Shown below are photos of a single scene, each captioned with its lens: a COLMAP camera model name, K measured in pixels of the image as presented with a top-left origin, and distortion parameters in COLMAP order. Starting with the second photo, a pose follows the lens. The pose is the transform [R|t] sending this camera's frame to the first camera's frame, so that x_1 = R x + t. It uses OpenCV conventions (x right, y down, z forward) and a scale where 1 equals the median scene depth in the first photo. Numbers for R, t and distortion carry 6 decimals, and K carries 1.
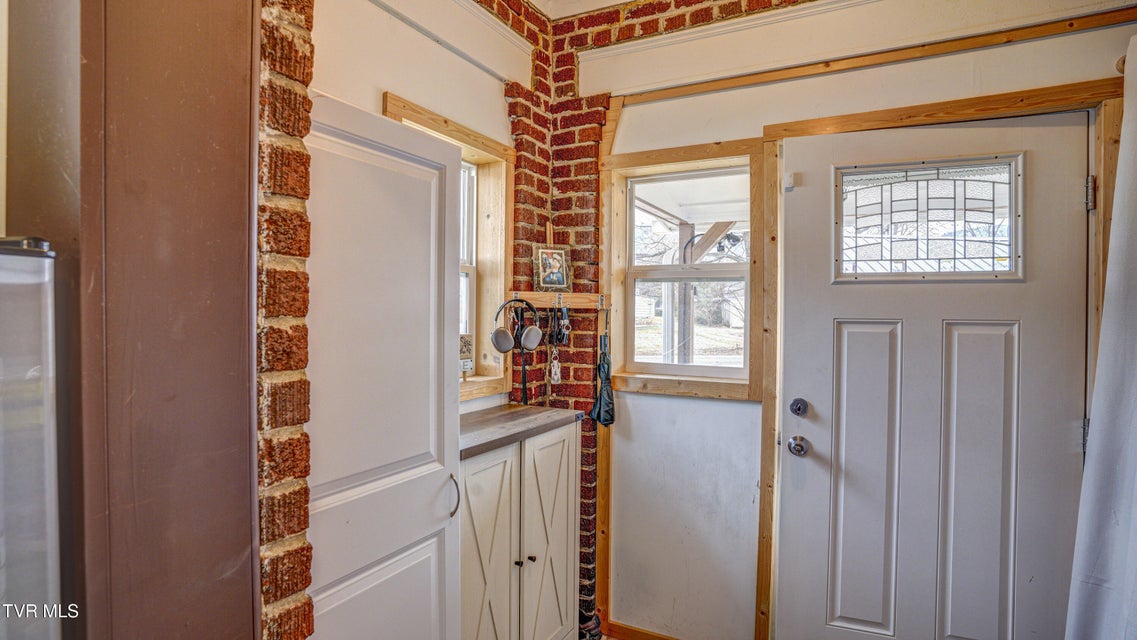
lens RADIAL K [[567.5, 0, 565.4], [0, 567.5, 315.2], [0, 0, 1]] dist [-0.083115, 0.049061]
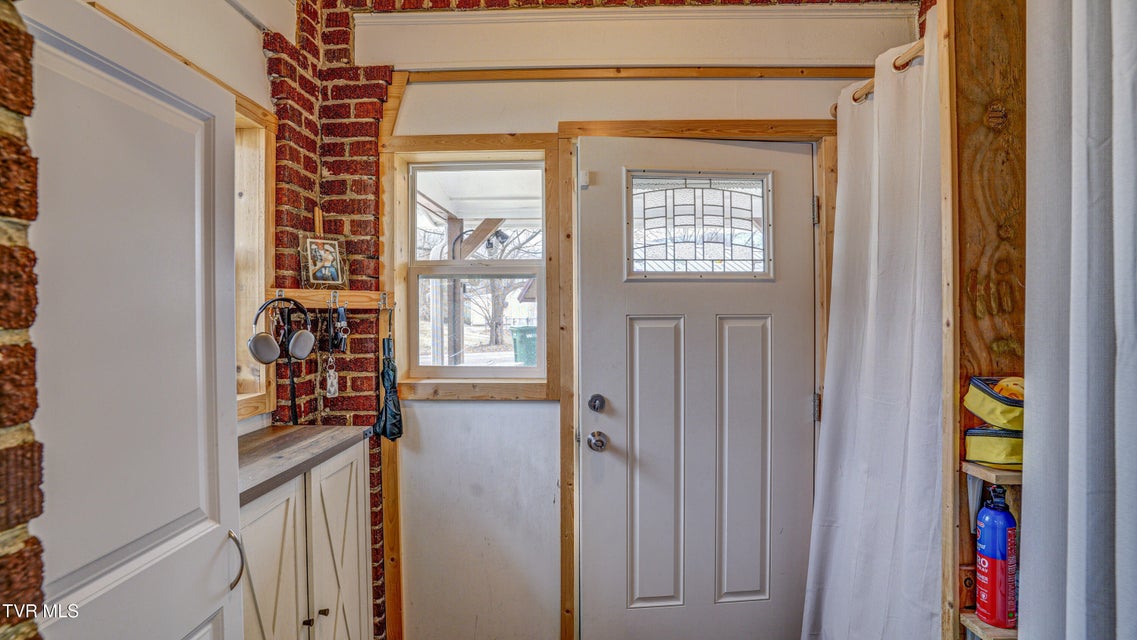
lens RADIAL K [[567.5, 0, 565.4], [0, 567.5, 315.2], [0, 0, 1]] dist [-0.083115, 0.049061]
pose [[0.895417, -0.016628, 0.444917, -0.077481], [0.015726, 0.999860, 0.005720, -0.001565], [-0.444950, 0.001875, 0.895553, 0.091483]]
